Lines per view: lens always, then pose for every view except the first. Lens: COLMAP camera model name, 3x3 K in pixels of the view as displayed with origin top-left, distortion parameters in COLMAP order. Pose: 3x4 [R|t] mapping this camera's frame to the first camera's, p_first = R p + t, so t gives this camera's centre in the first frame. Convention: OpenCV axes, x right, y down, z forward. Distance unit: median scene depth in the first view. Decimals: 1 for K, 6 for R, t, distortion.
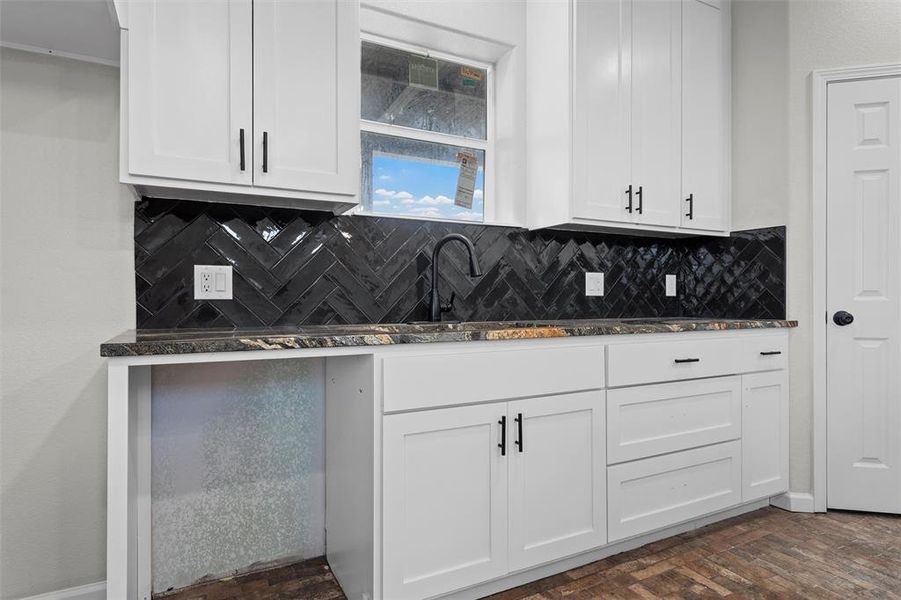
lens RADIAL K [[516.7, 0, 450.1], [0, 516.7, 299.6], [0, 0, 1]] dist [0.033092, 0.000173]
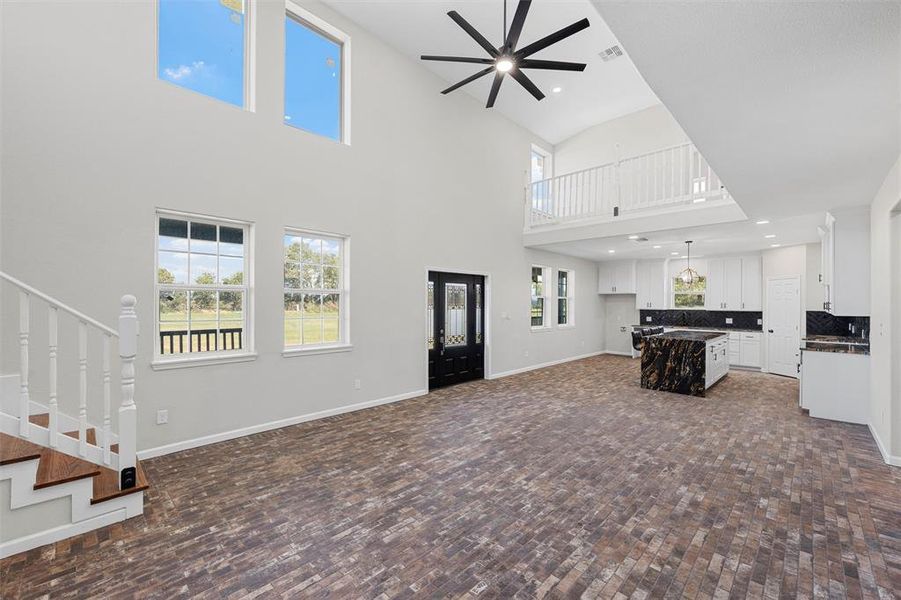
lens RADIAL K [[388.2, 0, 451.5], [0, 388.2, 301.8], [0, 0, 1]] dist [0.002504, -0.000031]
pose [[0.323549, 0.006889, -0.946186, 2.811036], [-0.008737, 0.999953, 0.004293, -0.198310], [0.946171, 0.006878, 0.323594, -2.545368]]
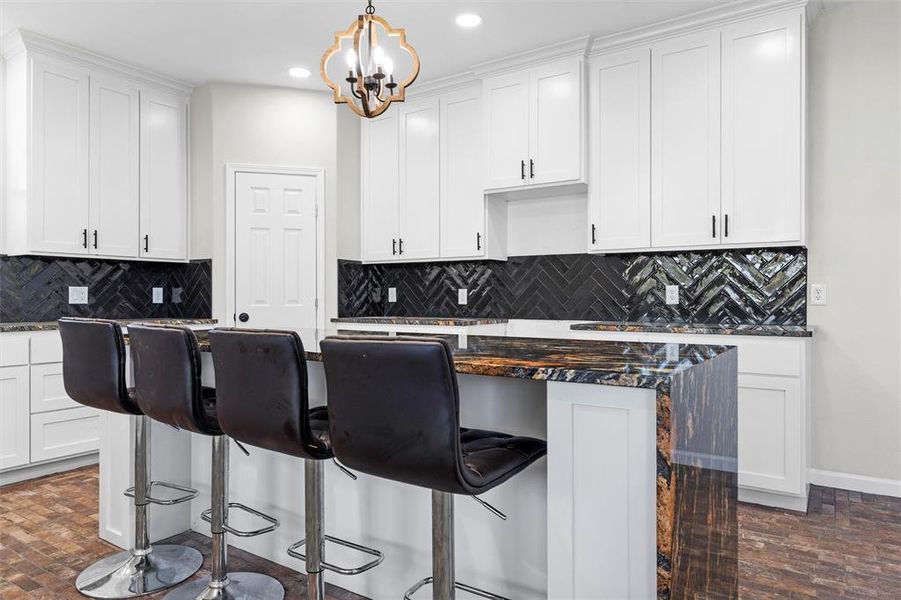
lens RADIAL K [[576.7, 0, 450.4], [0, 576.7, 298.2], [0, 0, 1]] dist [-0.006745, -0.000676]
pose [[0.875616, 0.000579, 0.483007, 0.444943], [-0.001456, 0.999998, 0.001442, -0.027711], [-0.483005, -0.001966, 0.875615, -0.874355]]
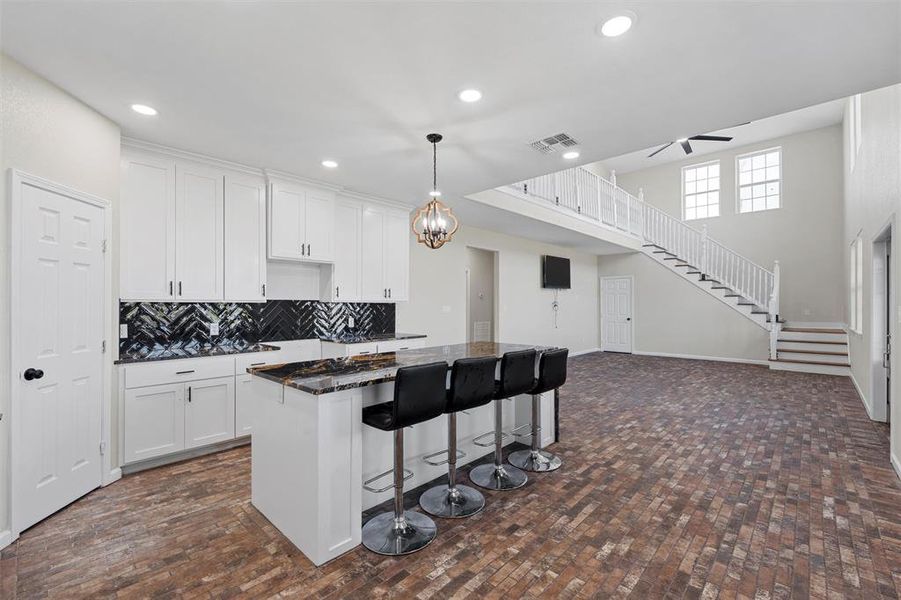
lens RADIAL K [[388.2, 0, 451.4], [0, 388.2, 303.4], [0, 0, 1]] dist [0.002504, -0.000031]
pose [[-0.327362, 0.008332, 0.944862, -0.462097], [0.003501, 0.999965, -0.007605, -0.122539], [-0.944893, 0.000819, -0.327380, 0.359826]]
